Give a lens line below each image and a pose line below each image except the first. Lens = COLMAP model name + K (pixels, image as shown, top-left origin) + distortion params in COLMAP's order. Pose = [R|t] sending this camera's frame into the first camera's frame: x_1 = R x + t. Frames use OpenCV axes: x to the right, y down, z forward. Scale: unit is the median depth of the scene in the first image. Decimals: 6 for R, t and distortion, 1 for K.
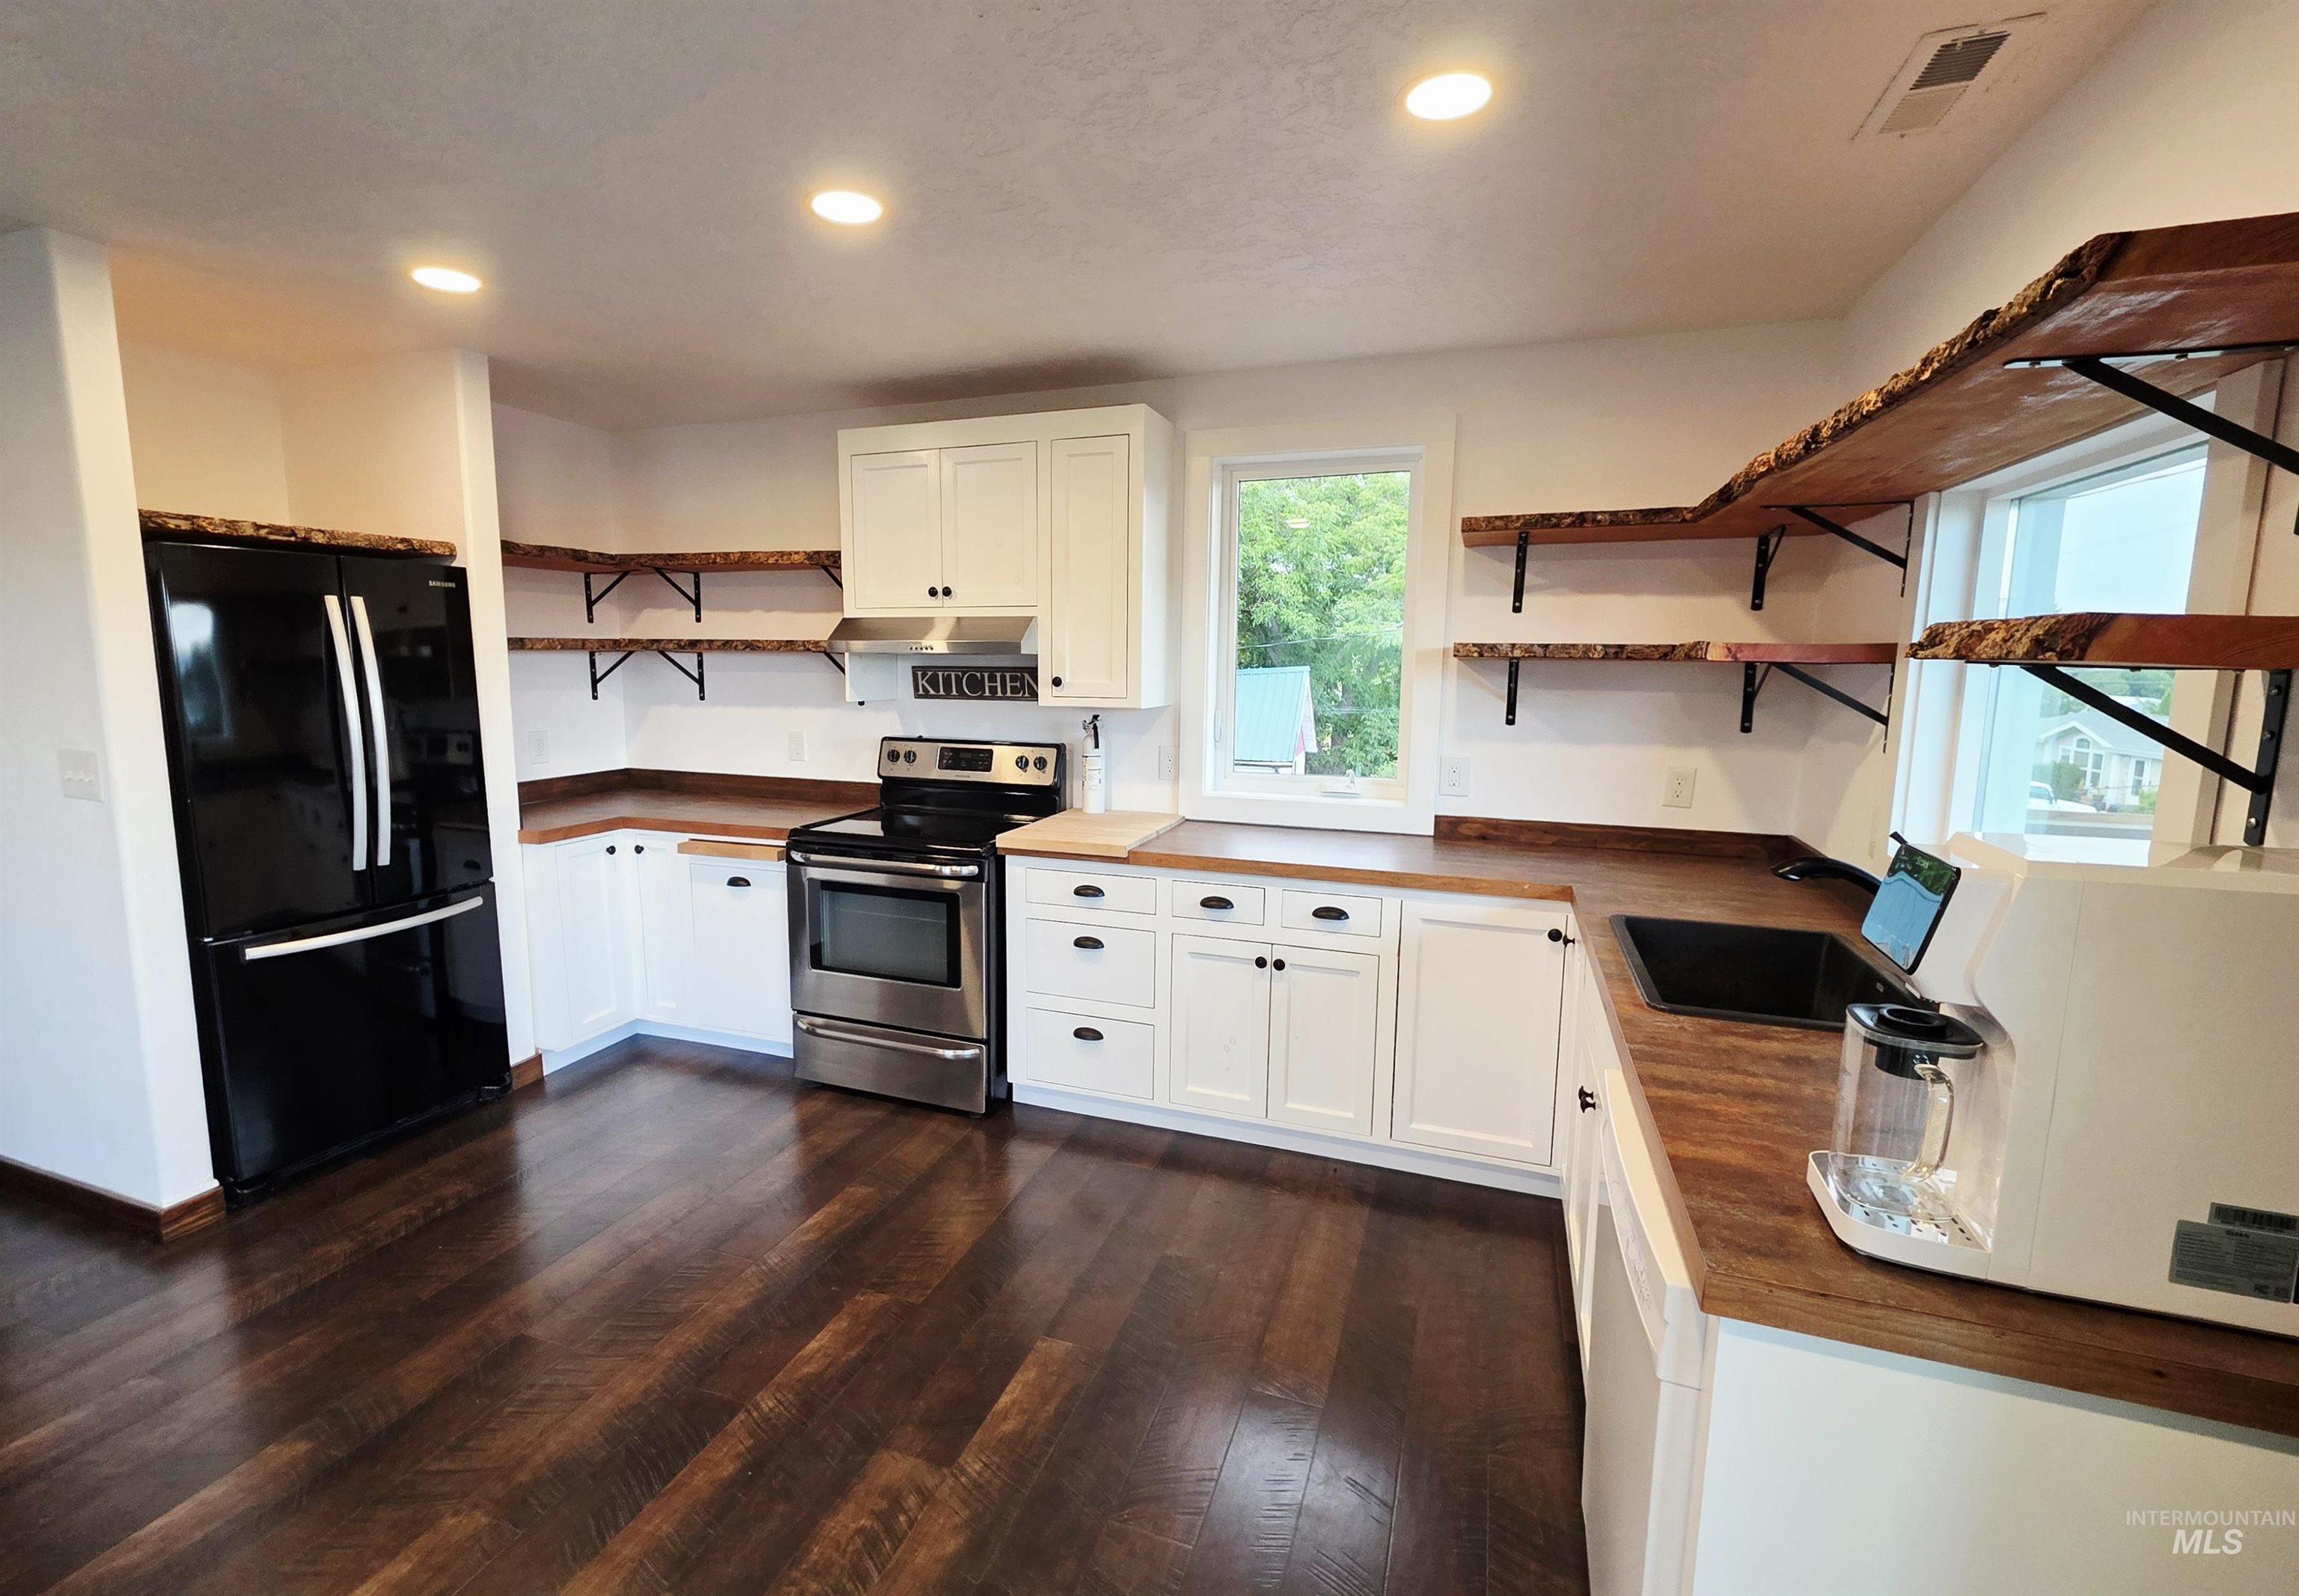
lens RADIAL K [[1014.6, 0, 1100.3], [0, 1014.6, 802.3], [0, 0, 1]] dist [0.004129, -0.001762]
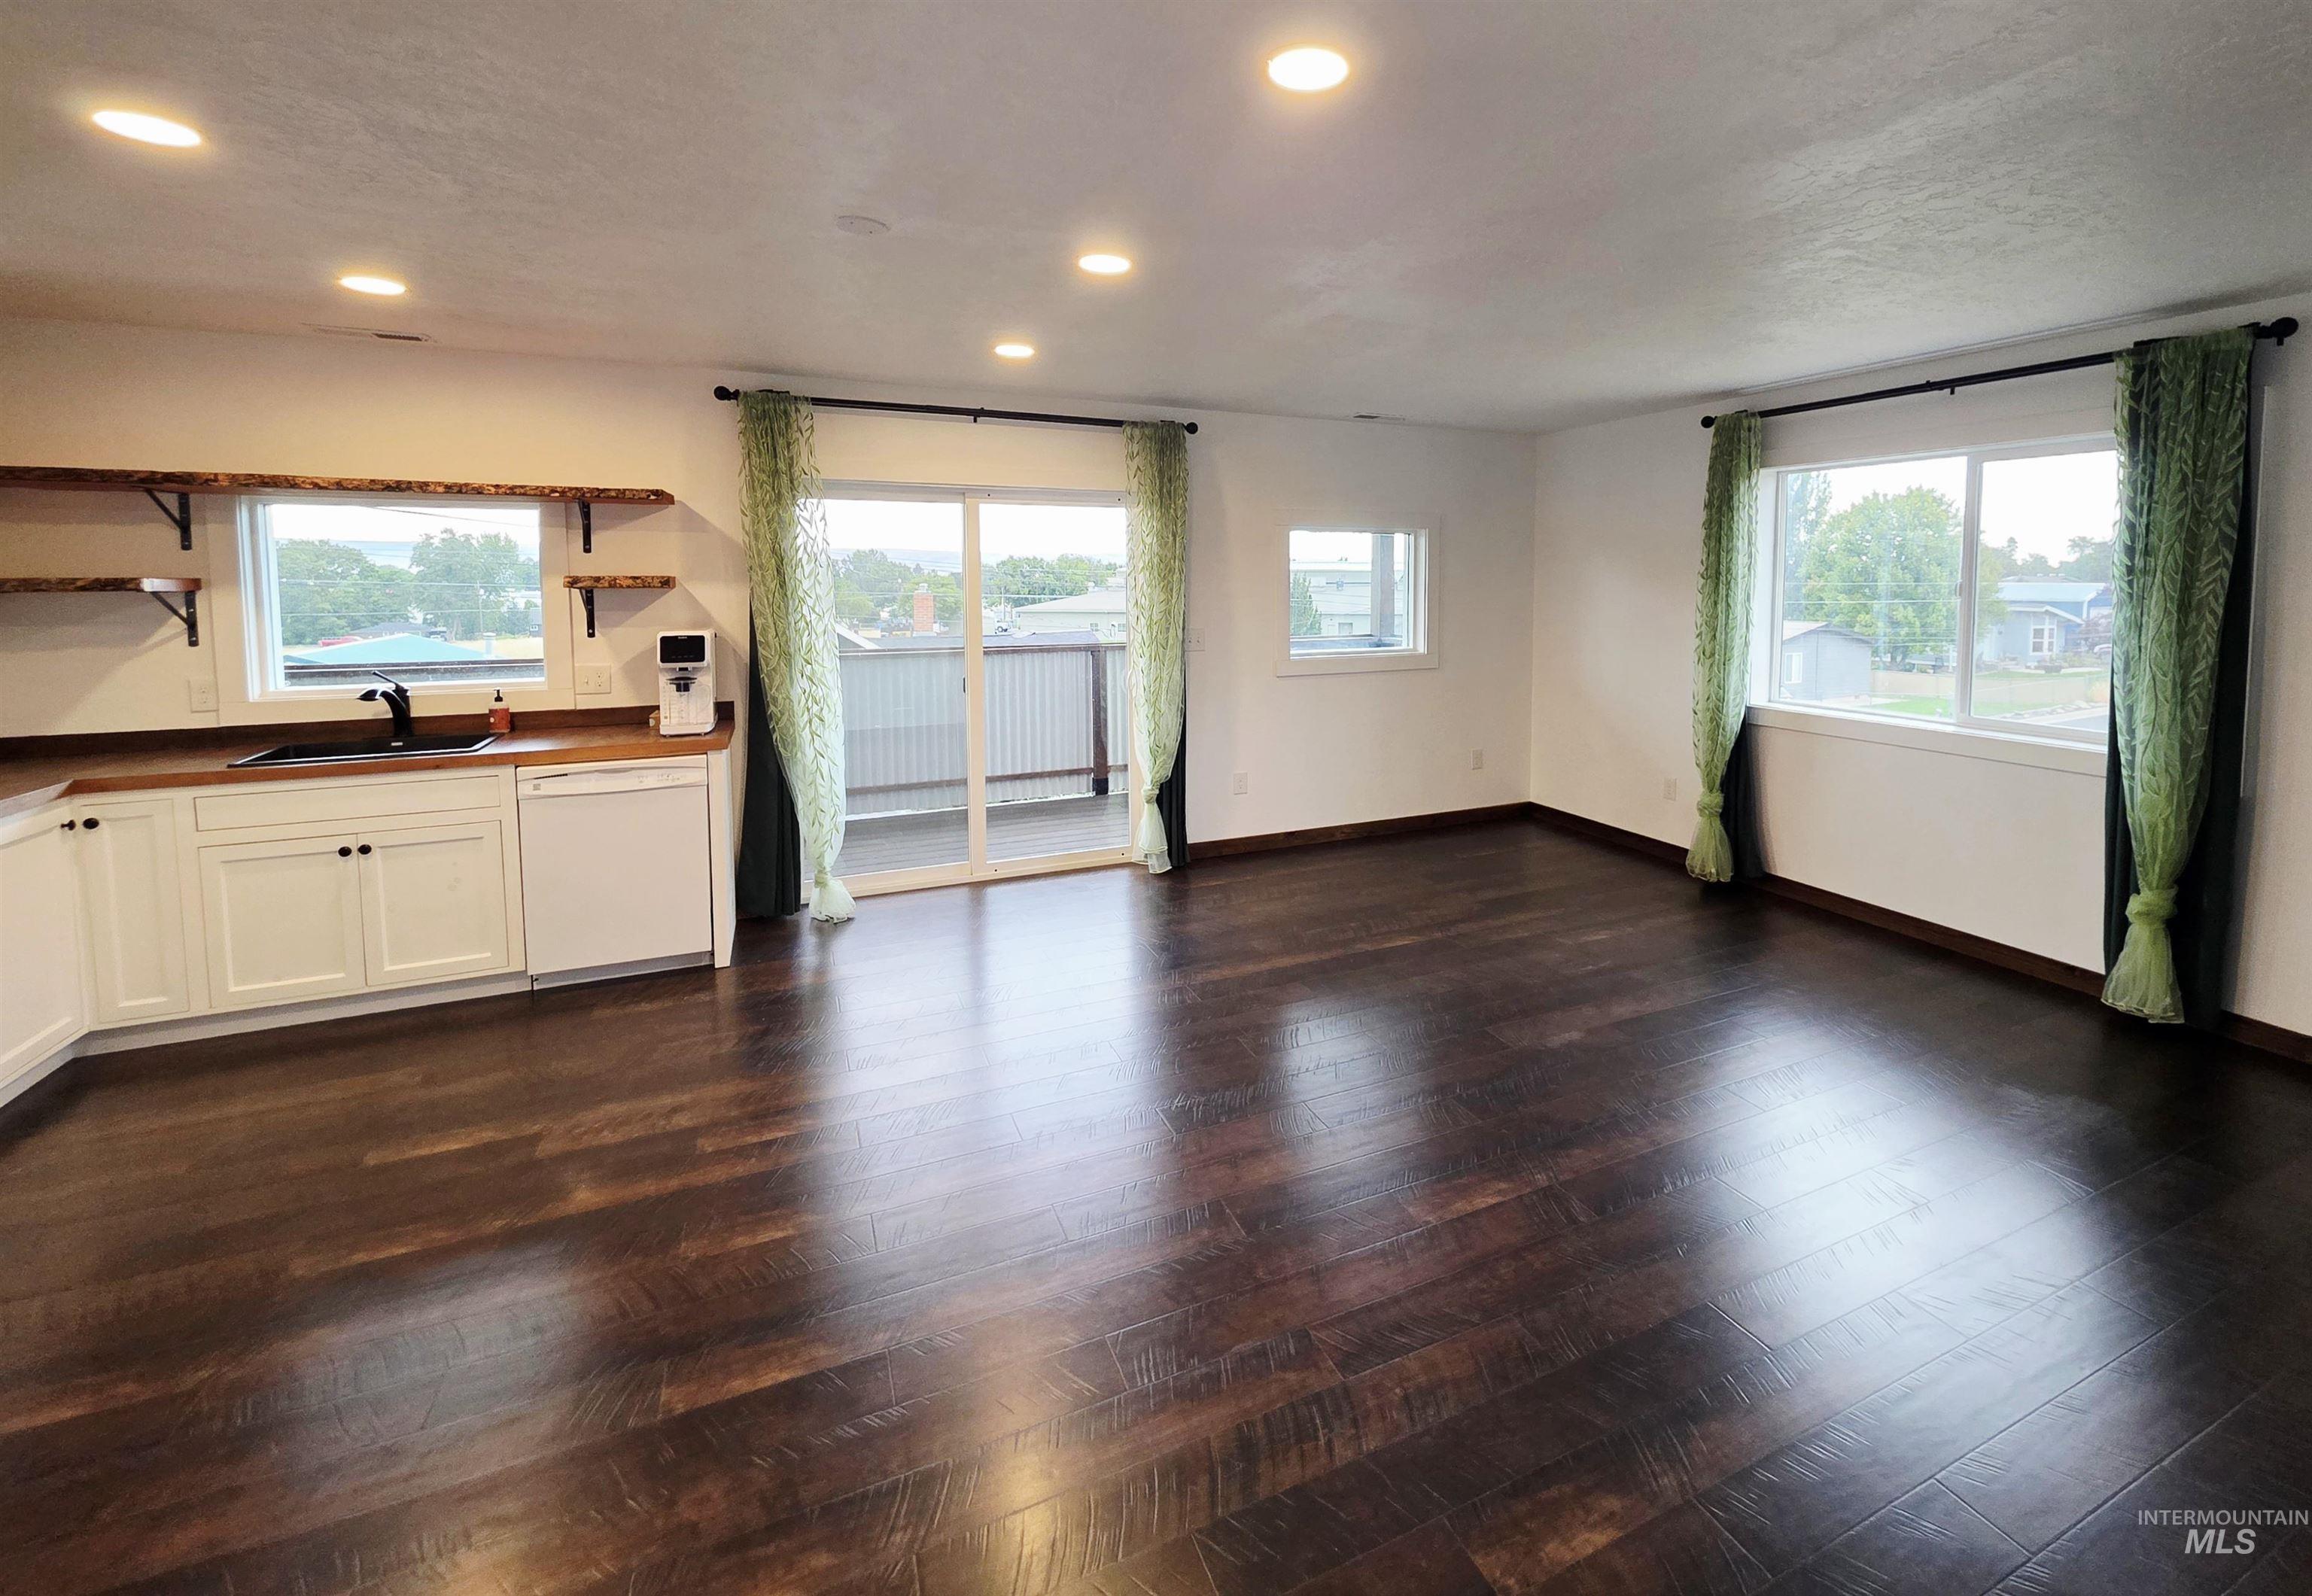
lens RADIAL K [[1020.3, 0, 1252.5], [0, 1020.3, 636.6], [0, 0, 1]] dist [0.004129, -0.001762]
pose [[-0.718106, -0.046096, 0.694406, -1.104350], [0.097021, 0.981429, 0.165482, -0.119959], [-0.689138, 0.186206, -0.700297, 0.694282]]
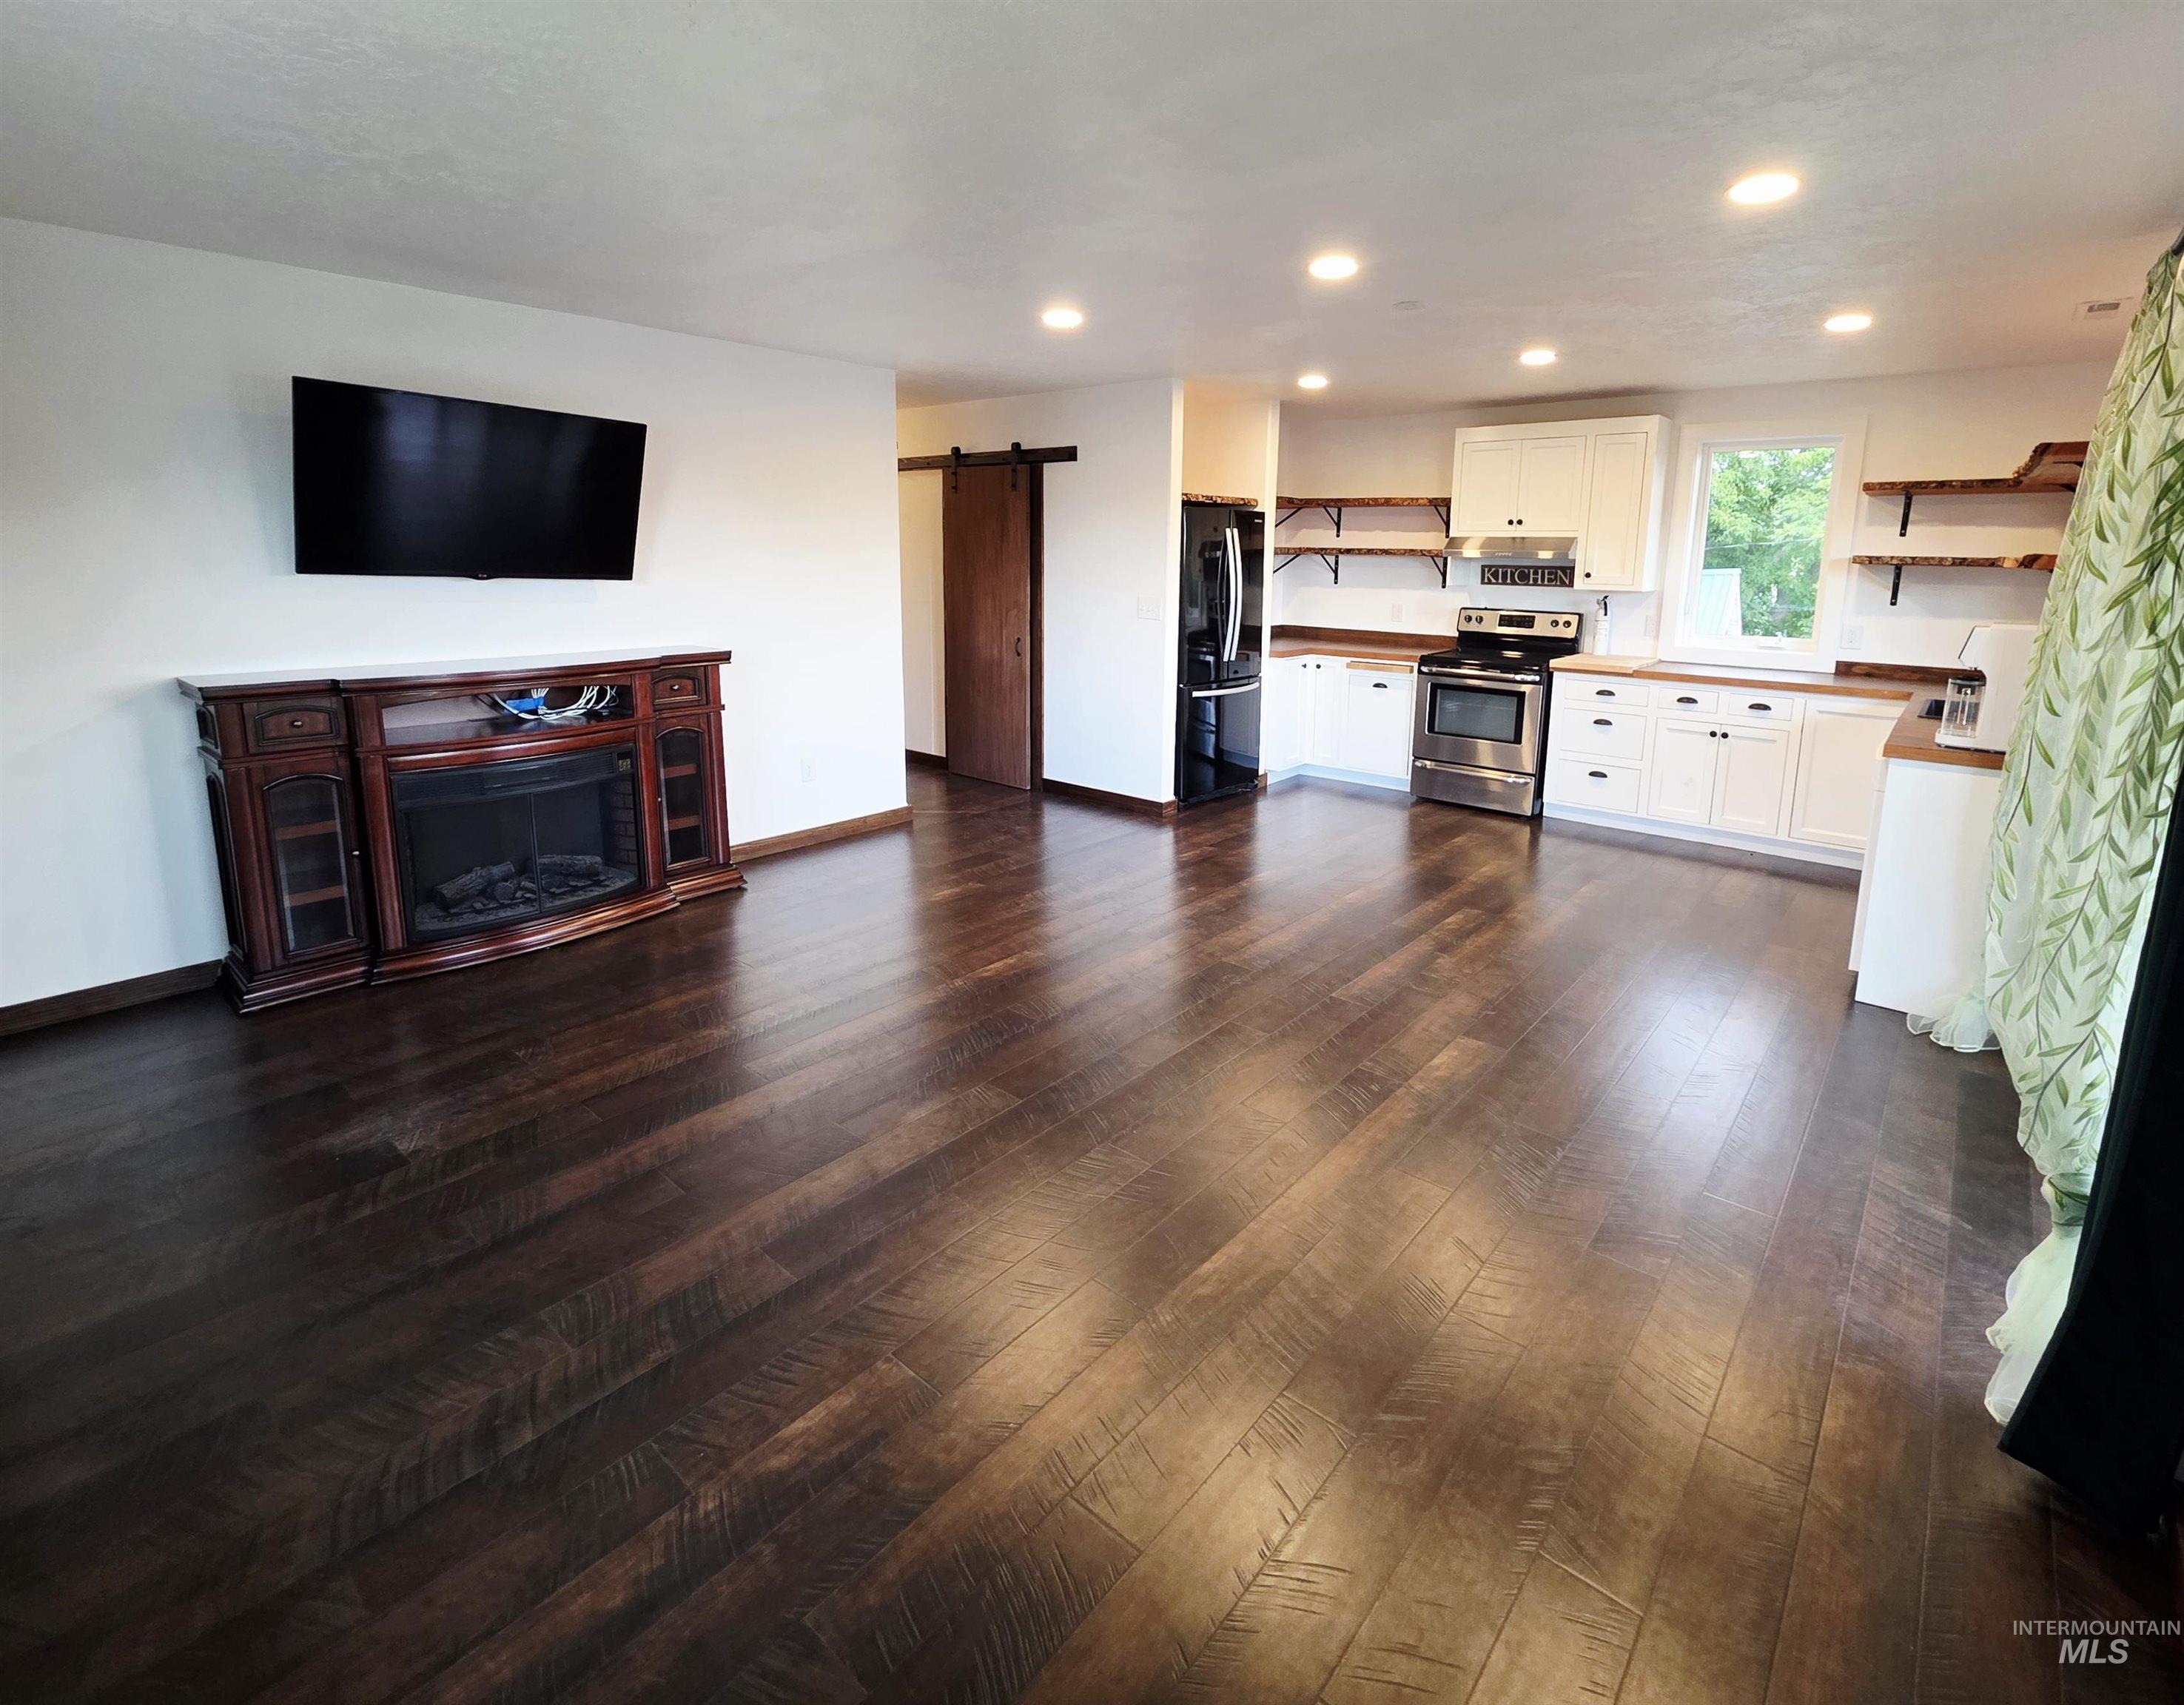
lens RADIAL K [[1003.3, 0, 1137.8], [0, 1003.3, 727.4], [0, 0, 1]] dist [-0.005490, -0.000266]
pose [[0.945242, 0.062083, -0.320412, -0.214475], [-0.053181, 0.997919, 0.036467, 0.124505], [0.322009, -0.017430, 0.946576, -0.907770]]
